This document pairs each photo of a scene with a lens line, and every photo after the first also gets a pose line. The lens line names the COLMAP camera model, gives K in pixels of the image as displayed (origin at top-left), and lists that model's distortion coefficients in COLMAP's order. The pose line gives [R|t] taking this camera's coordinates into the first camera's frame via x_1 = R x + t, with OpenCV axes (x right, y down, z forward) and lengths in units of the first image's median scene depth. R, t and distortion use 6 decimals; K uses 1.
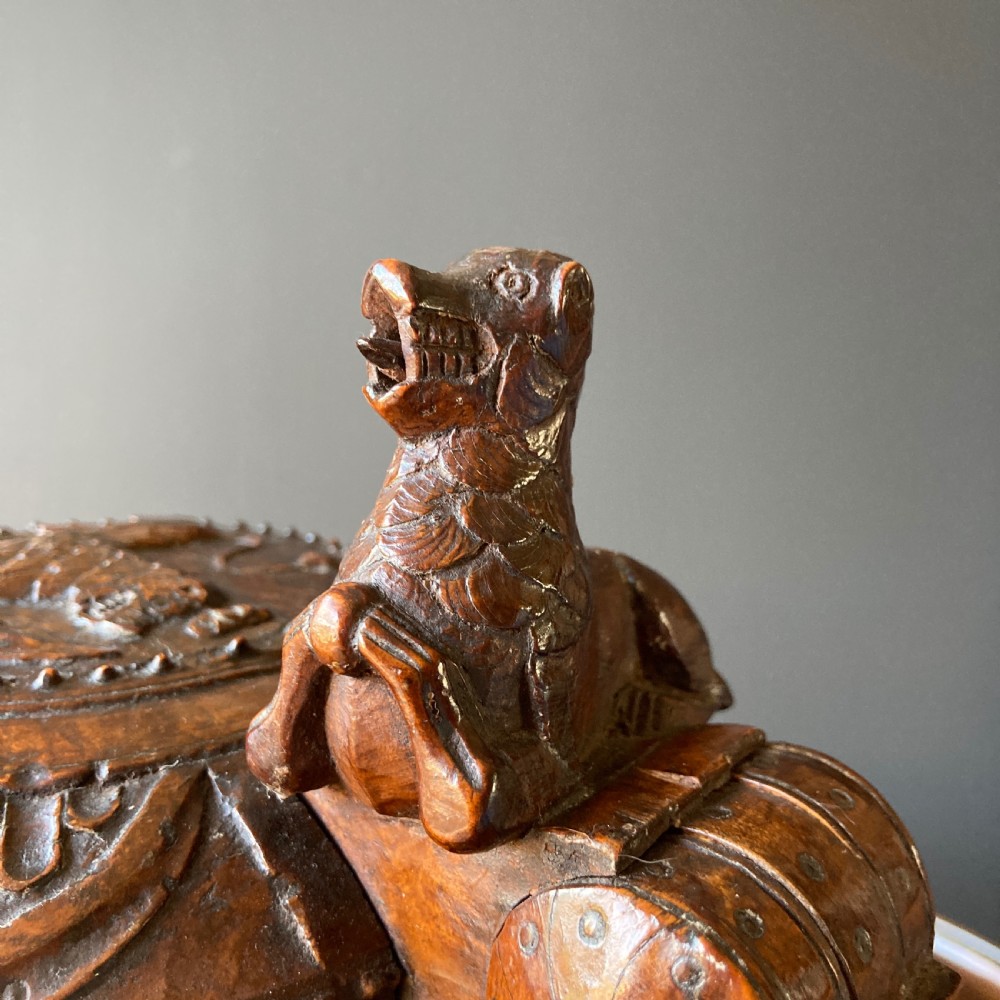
lens RADIAL K [[1151.1, 0, 478.7], [0, 1151.1, 405.0], [0, 0, 1]] dist [-0.036881, -0.071851]
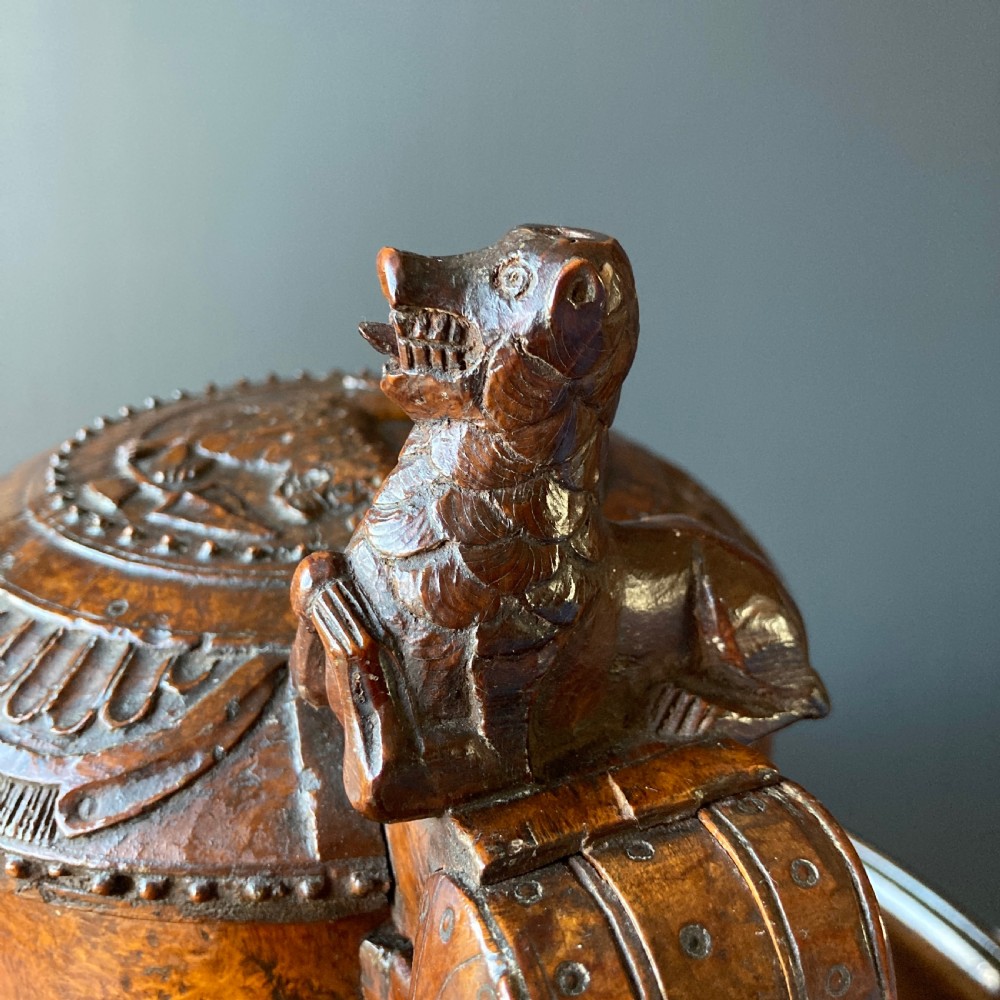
lens RADIAL K [[1151.1, 0, 478.7], [0, 1151.1, 405.0], [0, 0, 1]] dist [-0.036881, -0.071851]
pose [[0.872544, 0.149434, -0.465121, 0.473079], [-0.050184, 0.974450, 0.218928, -0.214890], [0.485952, -0.167682, 0.857749, 0.155450]]
